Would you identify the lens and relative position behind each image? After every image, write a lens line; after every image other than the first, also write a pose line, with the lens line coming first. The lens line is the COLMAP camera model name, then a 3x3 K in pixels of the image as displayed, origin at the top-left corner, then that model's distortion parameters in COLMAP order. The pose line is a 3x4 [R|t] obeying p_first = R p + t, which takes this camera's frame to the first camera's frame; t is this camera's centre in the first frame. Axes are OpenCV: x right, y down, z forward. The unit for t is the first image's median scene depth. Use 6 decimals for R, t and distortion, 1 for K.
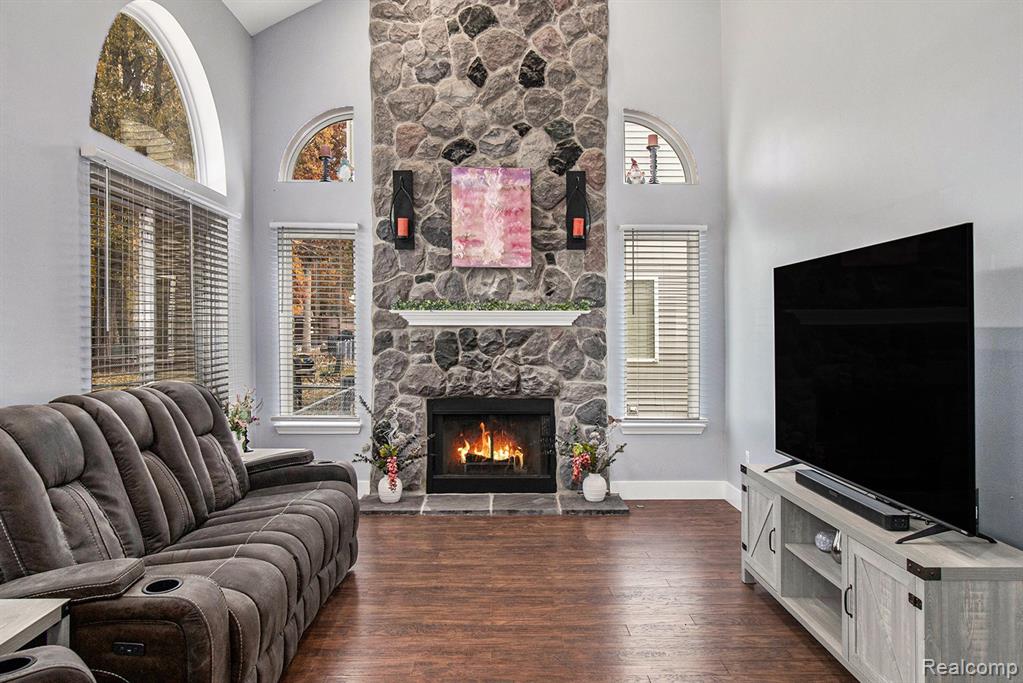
lens RADIAL K [[781.8, 0, 515.2], [0, 781.8, 319.6], [0, 0, 1]] dist [0.000221, -0.001165]
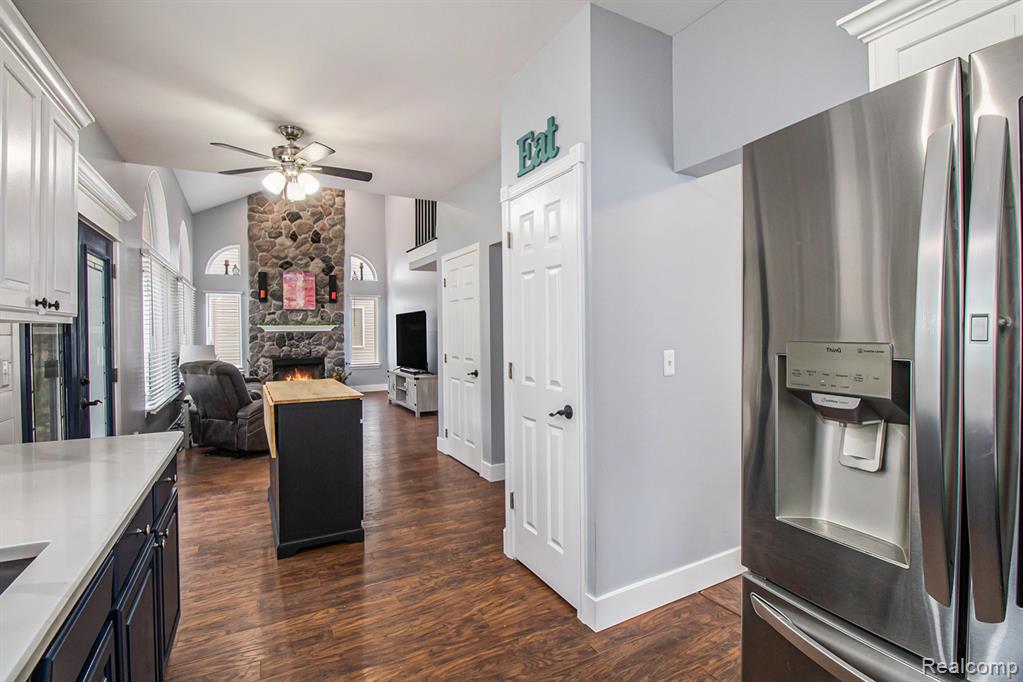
lens RADIAL K [[478.6, 0, 515.0], [0, 478.6, 324.4], [0, 0, 1]] dist [-0.019960, -0.000019]
pose [[0.879535, -0.003687, 0.475819, -0.157890], [0.004765, 0.999988, -0.001060, -0.010270], [-0.475810, 0.003200, 0.879543, -0.783976]]
